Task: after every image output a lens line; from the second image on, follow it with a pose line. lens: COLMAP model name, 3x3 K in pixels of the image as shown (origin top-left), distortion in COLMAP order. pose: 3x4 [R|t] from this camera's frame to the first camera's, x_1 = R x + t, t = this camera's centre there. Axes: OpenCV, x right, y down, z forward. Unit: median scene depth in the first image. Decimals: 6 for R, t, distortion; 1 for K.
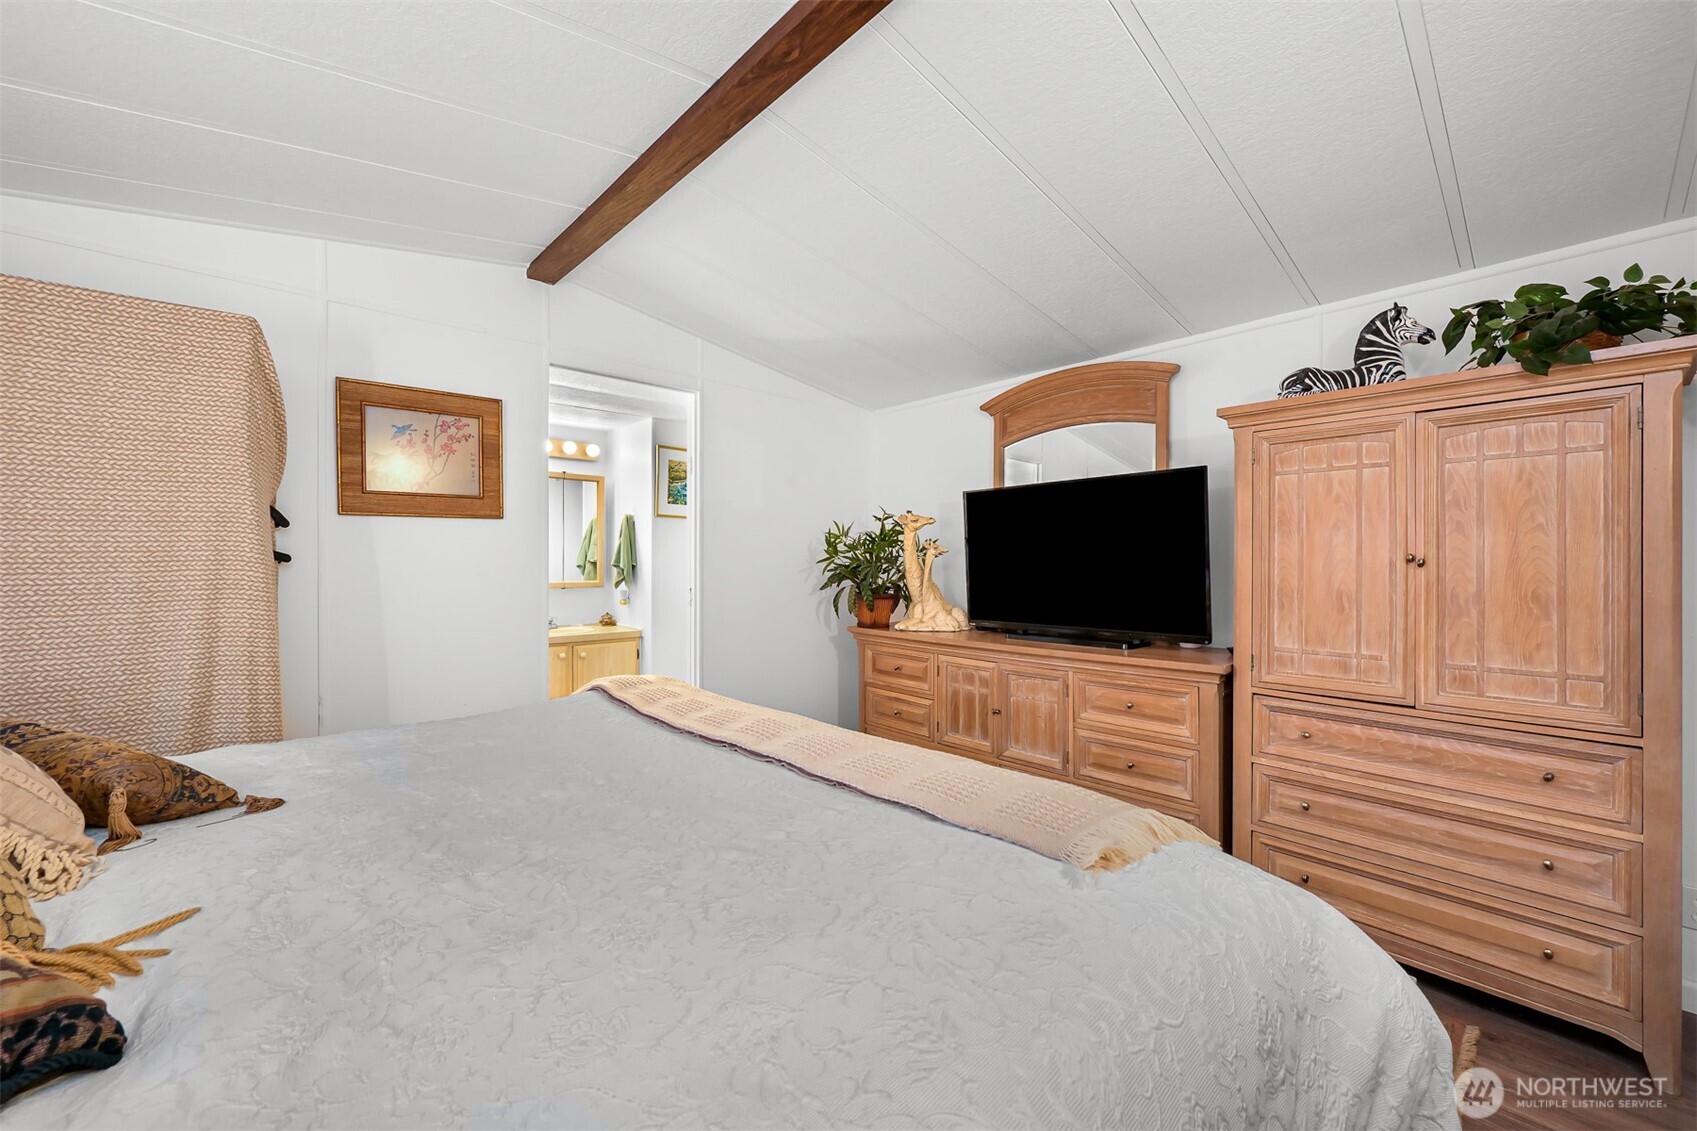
lens RADIAL K [[682.1, 0, 848.5], [0, 682.1, 565.5], [0, 0, 1]] dist [0.000949, 0.000365]
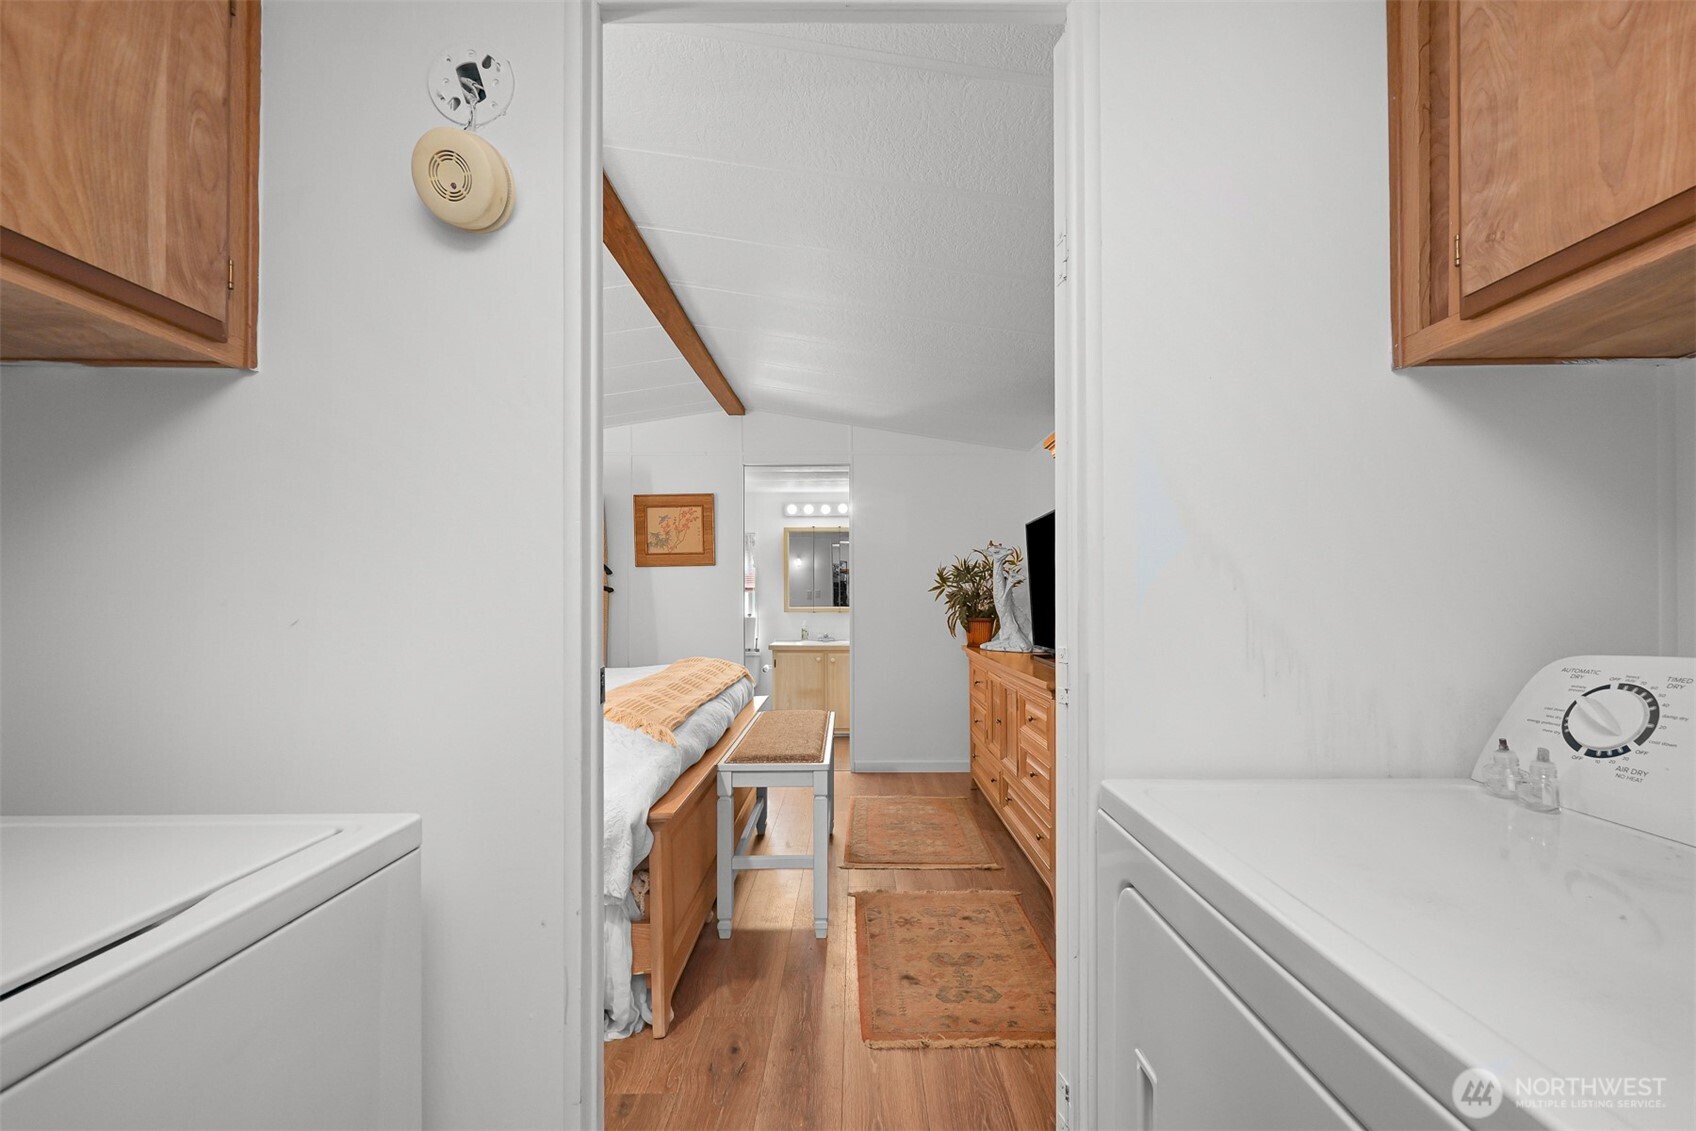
lens RADIAL K [[689.2, 0, 857.6], [0, 689.2, 588.9], [0, 0, 1]] dist [0.000358, 0.000855]
pose [[0.757035, -0.005345, -0.653353, 0.654728], [0.001293, 0.999977, -0.006682, -0.000107], [0.653374, 0.004214, 0.757024, -0.028218]]
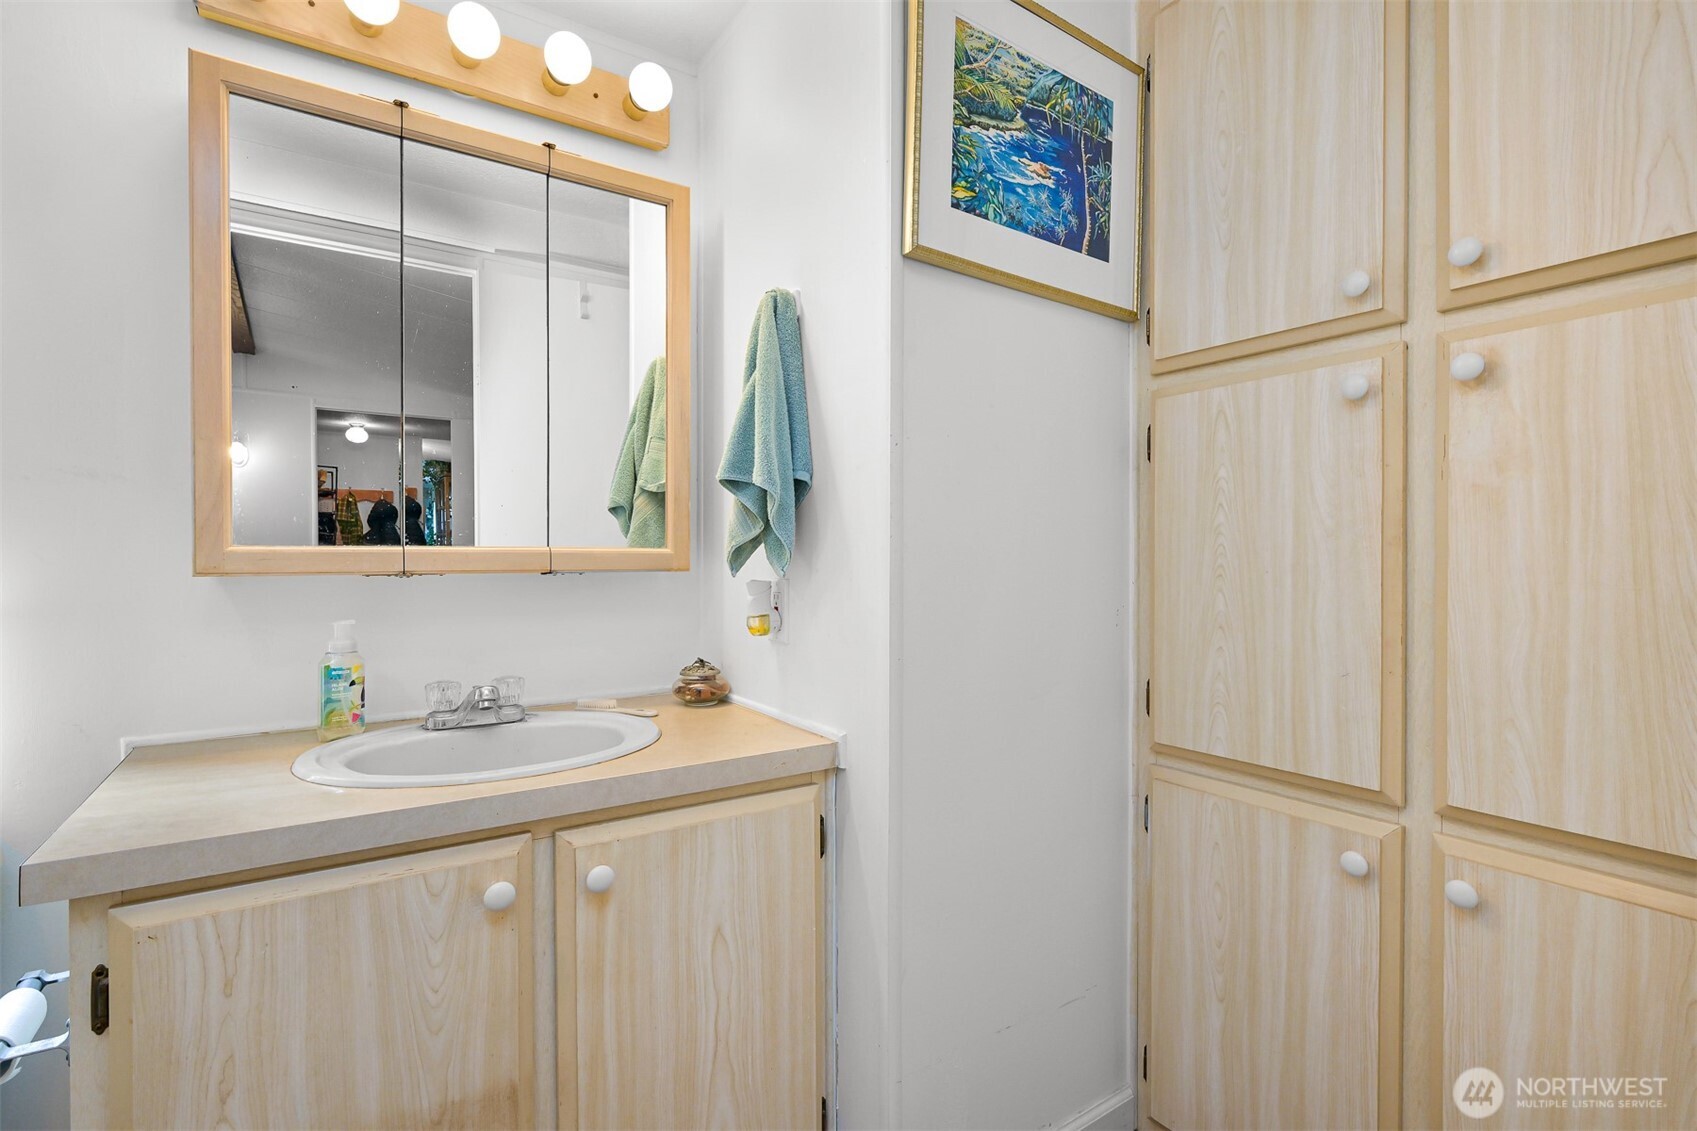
lens RADIAL K [[789.5, 0, 848.5], [0, 789.5, 565.5], [0, 0, 1]] dist [-0.001560, -0.000090]
pose [[0.990263, 0.002075, -0.139197, -0.316093], [-0.000645, 0.999947, 0.010317, 0.034505], [0.139211, -0.010126, 0.990211, 0.875732]]
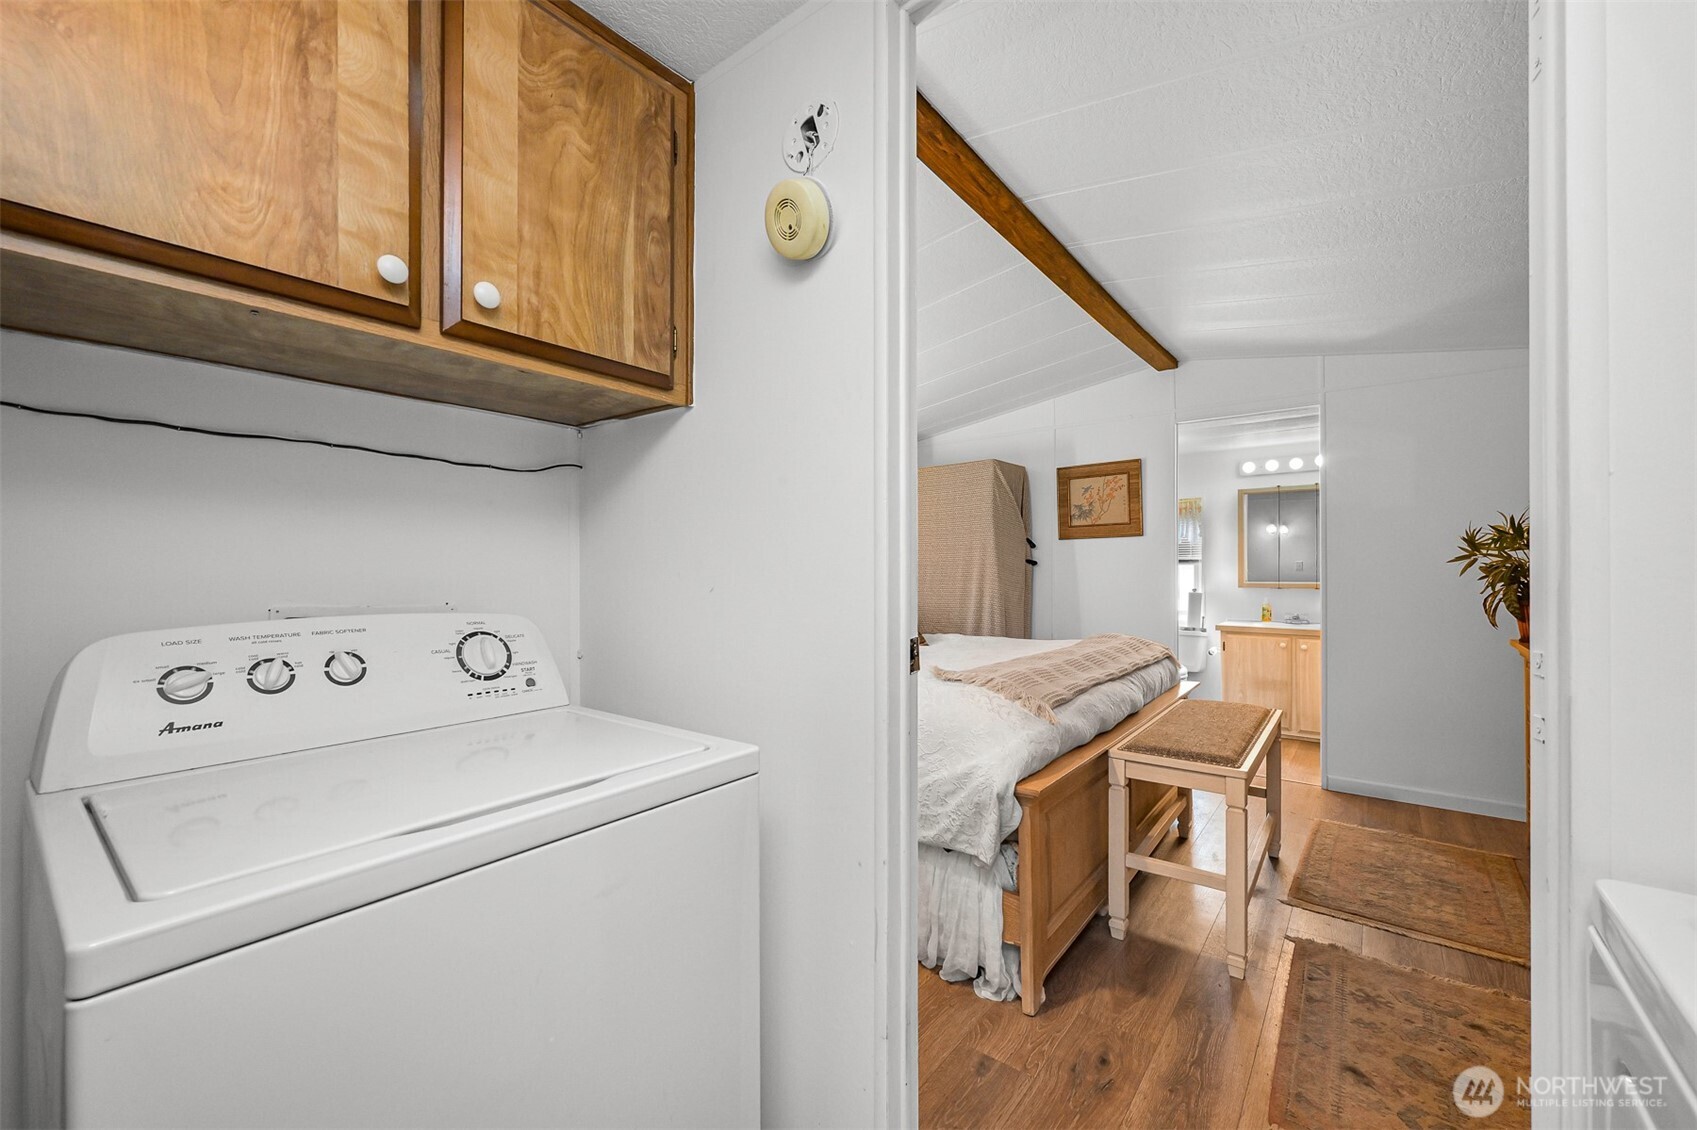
lens RADIAL K [[682.1, 0, 848.5], [0, 682.1, 565.0], [0, 0, 1]] dist [0.000949, 0.000365]
pose [[0.179238, -0.003699, -0.983799, 0.684155], [0.003635, 0.999989, -0.003098, -0.000667], [0.983799, -0.003021, 0.179250, 0.059514]]
